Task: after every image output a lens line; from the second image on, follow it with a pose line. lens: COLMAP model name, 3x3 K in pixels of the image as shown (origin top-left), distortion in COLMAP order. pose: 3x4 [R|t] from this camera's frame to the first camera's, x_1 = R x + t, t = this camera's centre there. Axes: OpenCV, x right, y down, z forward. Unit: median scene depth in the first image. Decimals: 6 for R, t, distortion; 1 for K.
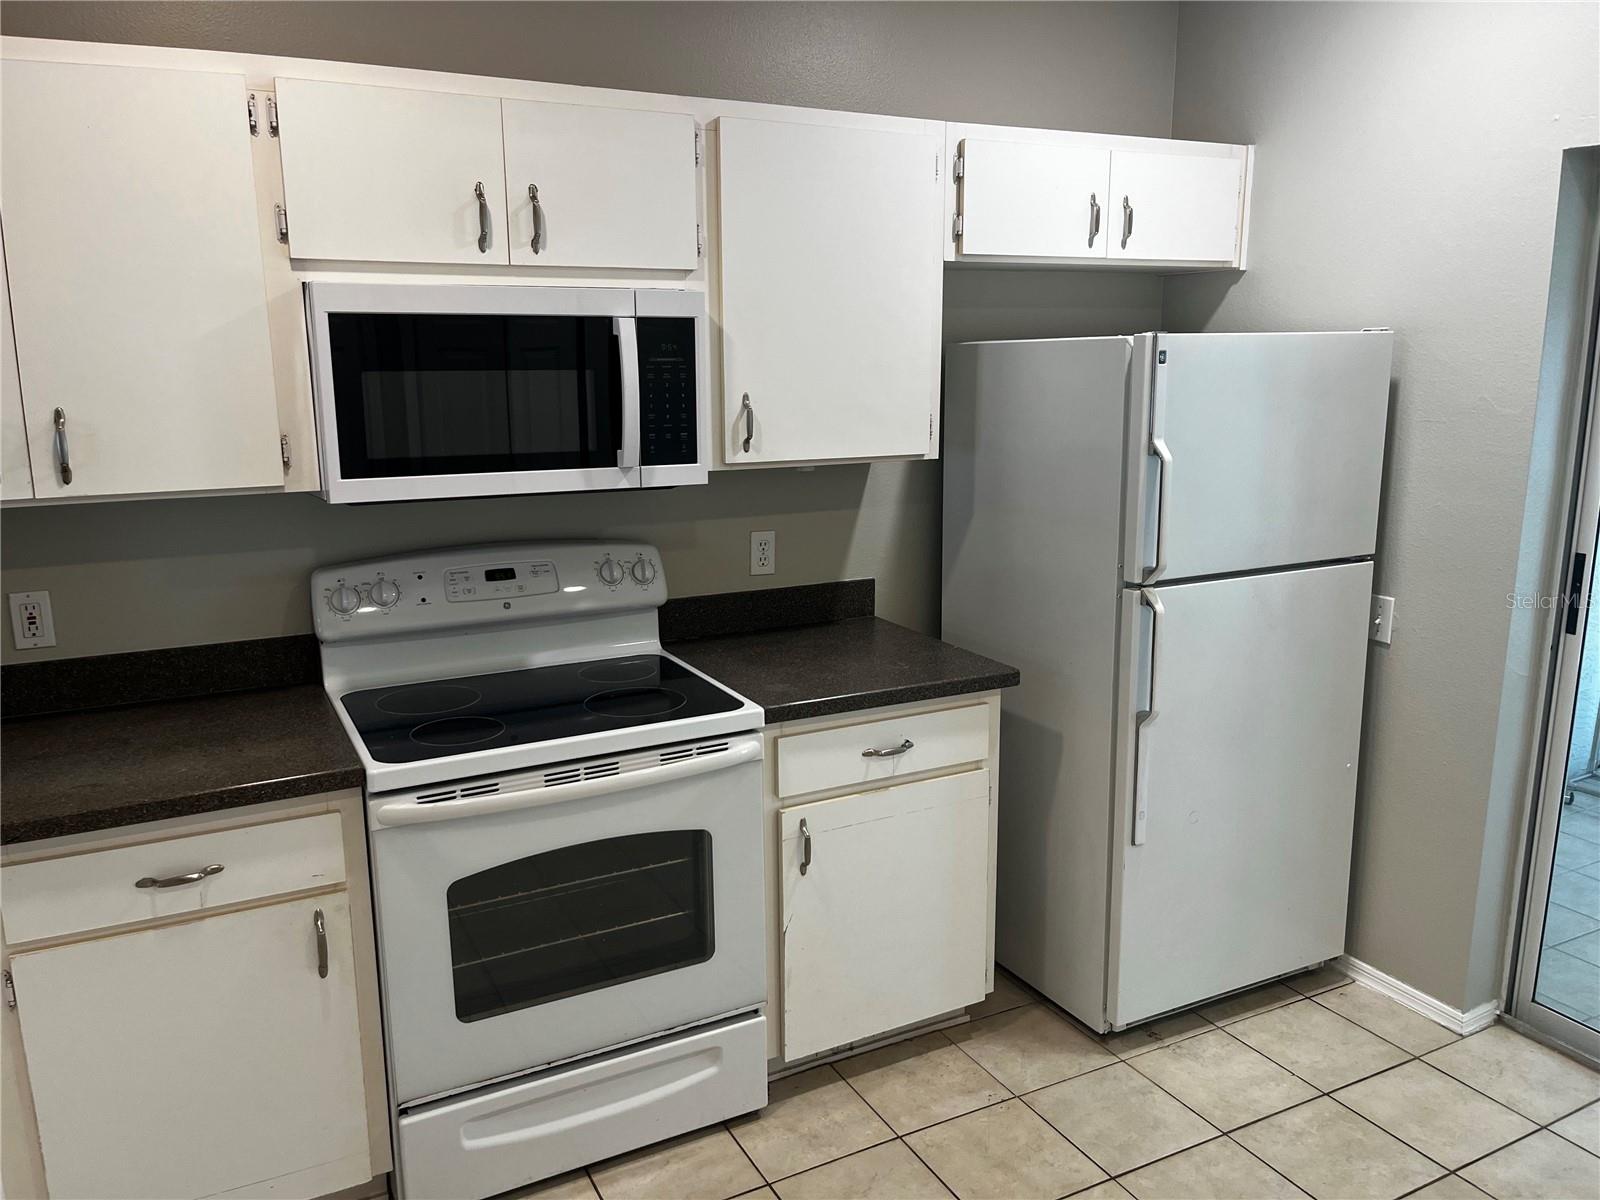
lens RADIAL K [[1212.9, 0, 805.5], [0, 1212.9, 607.4], [0, 0, 1]] dist [0.057043, -0.073894]
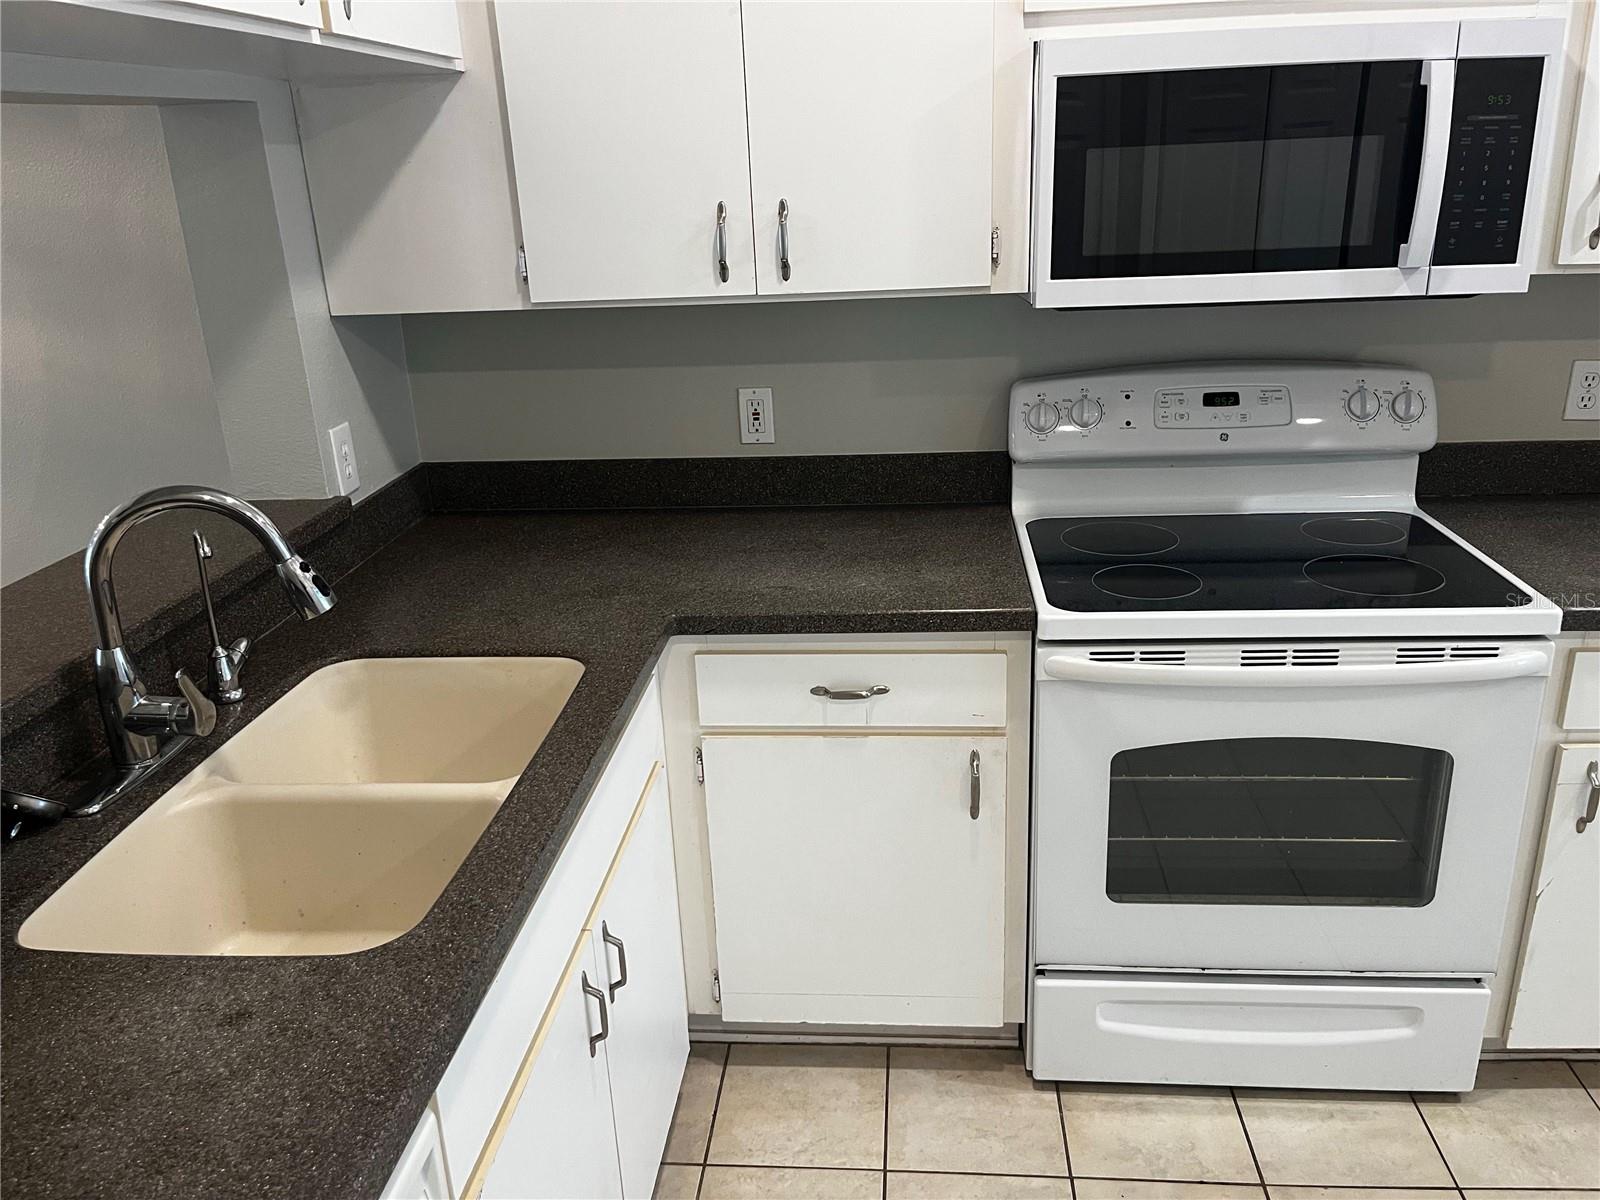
lens RADIAL K [[1212.9, 0, 805.5], [0, 1212.9, 607.4], [0, 0, 1]] dist [0.057043, -0.073894]
pose [[0.839038, 0.157710, -0.520713, -0.032388], [-0.075862, 0.981629, 0.175070, -0.012770], [0.538758, -0.107388, 0.835588, 0.135958]]
